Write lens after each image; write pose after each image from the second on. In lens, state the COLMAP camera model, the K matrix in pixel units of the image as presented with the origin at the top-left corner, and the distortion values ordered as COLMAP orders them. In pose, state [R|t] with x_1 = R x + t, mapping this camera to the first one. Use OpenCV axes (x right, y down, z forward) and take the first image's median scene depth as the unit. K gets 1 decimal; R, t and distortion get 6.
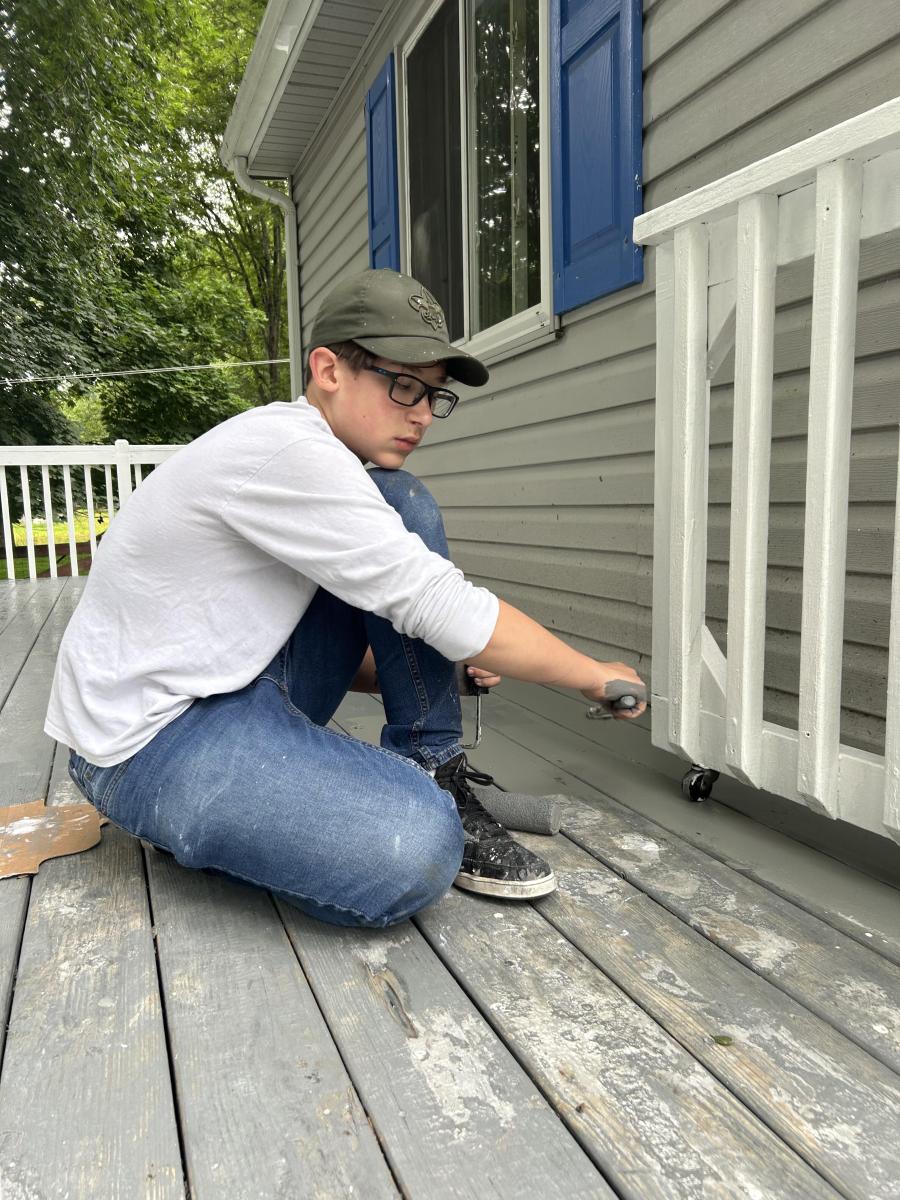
lens RADIAL K [[892.0, 0, 450.0], [0, 892.0, 600.0], [0, 0, 1]] dist [0.036269, -0.046588]
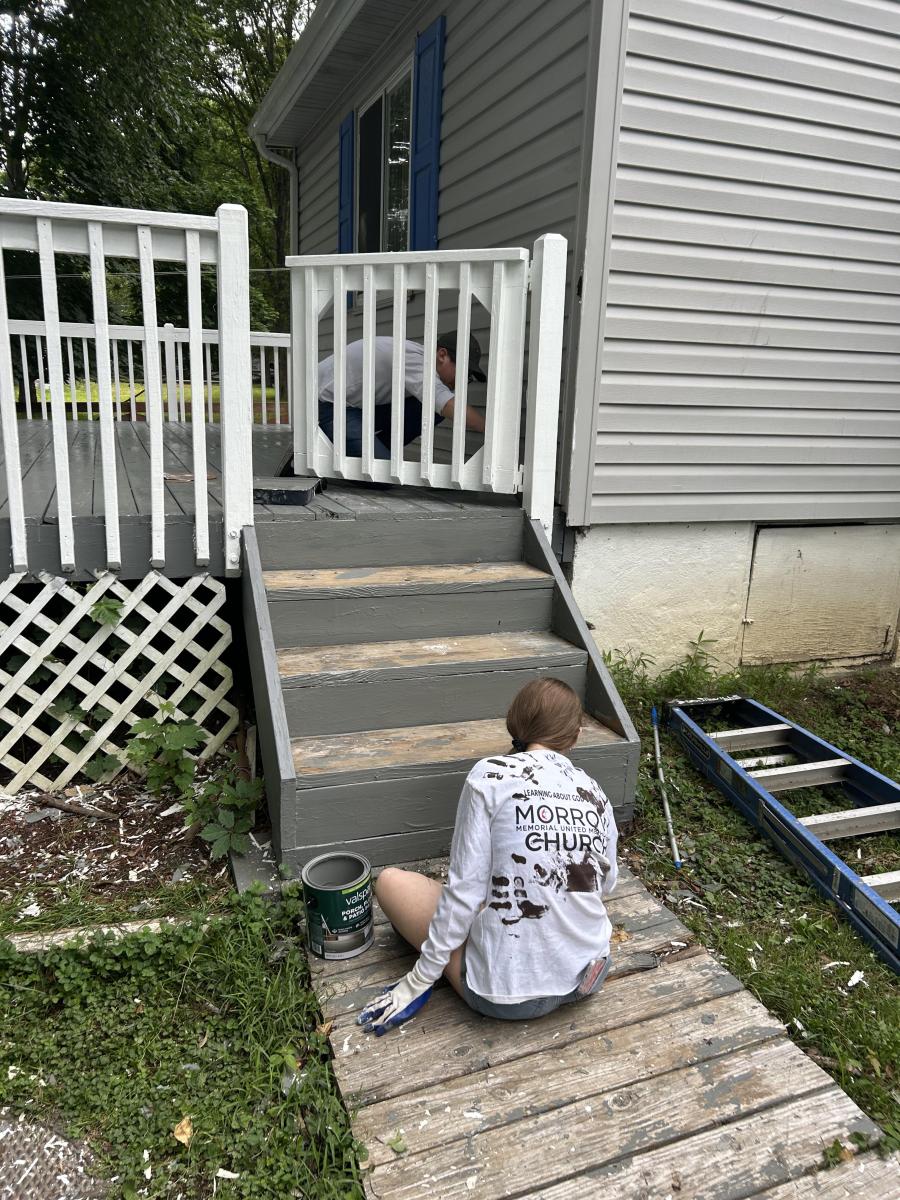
lens RADIAL K [[892.0, 0, 450.0], [0, 892.0, 600.0], [0, 0, 1]] dist [0.036269, -0.046588]
pose [[0.998213, 0.059417, 0.006296, 0.060271], [-0.059748, 0.991869, 0.112368, 0.044328], [0.000432, -0.112544, 0.993647, -0.298963]]
